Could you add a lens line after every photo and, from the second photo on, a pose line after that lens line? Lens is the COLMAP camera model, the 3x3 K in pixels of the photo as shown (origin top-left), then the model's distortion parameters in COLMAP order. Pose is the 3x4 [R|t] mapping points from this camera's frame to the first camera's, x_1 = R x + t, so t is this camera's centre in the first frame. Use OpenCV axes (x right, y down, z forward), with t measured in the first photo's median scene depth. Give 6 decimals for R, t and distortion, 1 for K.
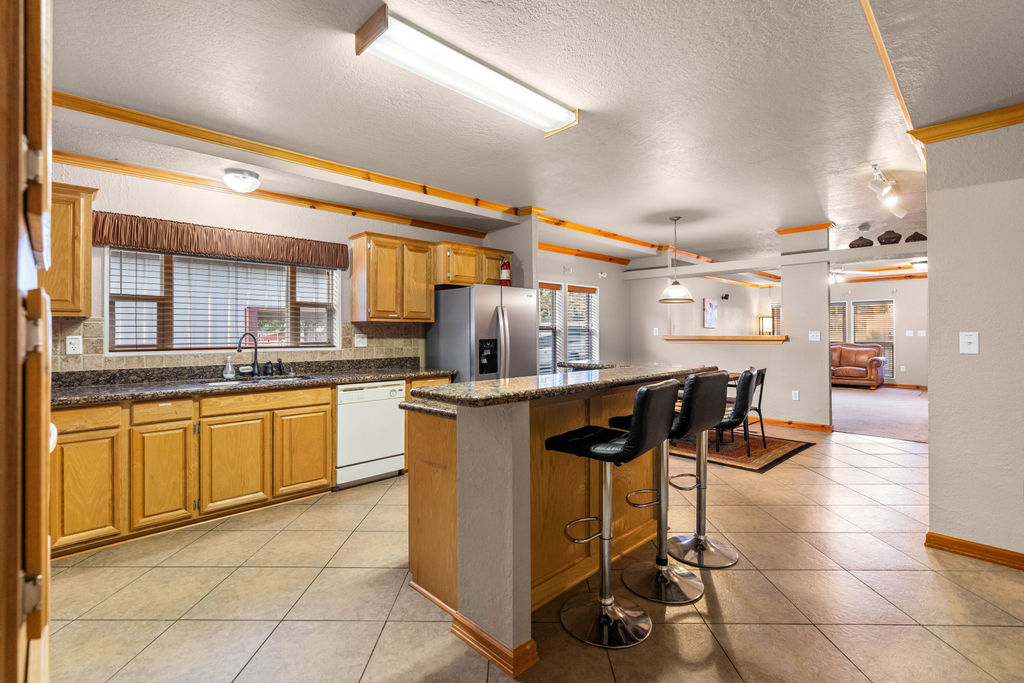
lens RADIAL K [[471.5, 0, 506.0], [0, 471.5, 331.7], [0, 0, 1]] dist [-0.011988, 0.005983]
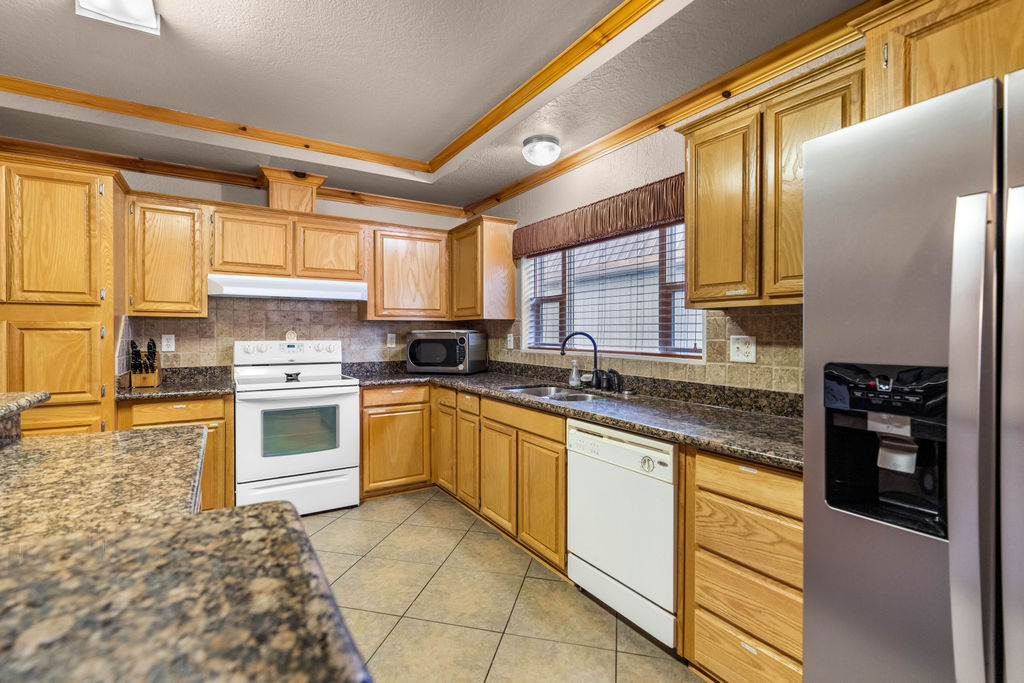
lens RADIAL K [[471.5, 0, 509.4], [0, 471.5, 336.7], [0, 0, 1]] dist [-0.011988, 0.005983]
pose [[-0.220929, 0.011945, -0.975217, 0.230971], [-0.000421, 0.999924, 0.012342, 0.000531], [0.975290, 0.003137, -0.220907, 0.952769]]
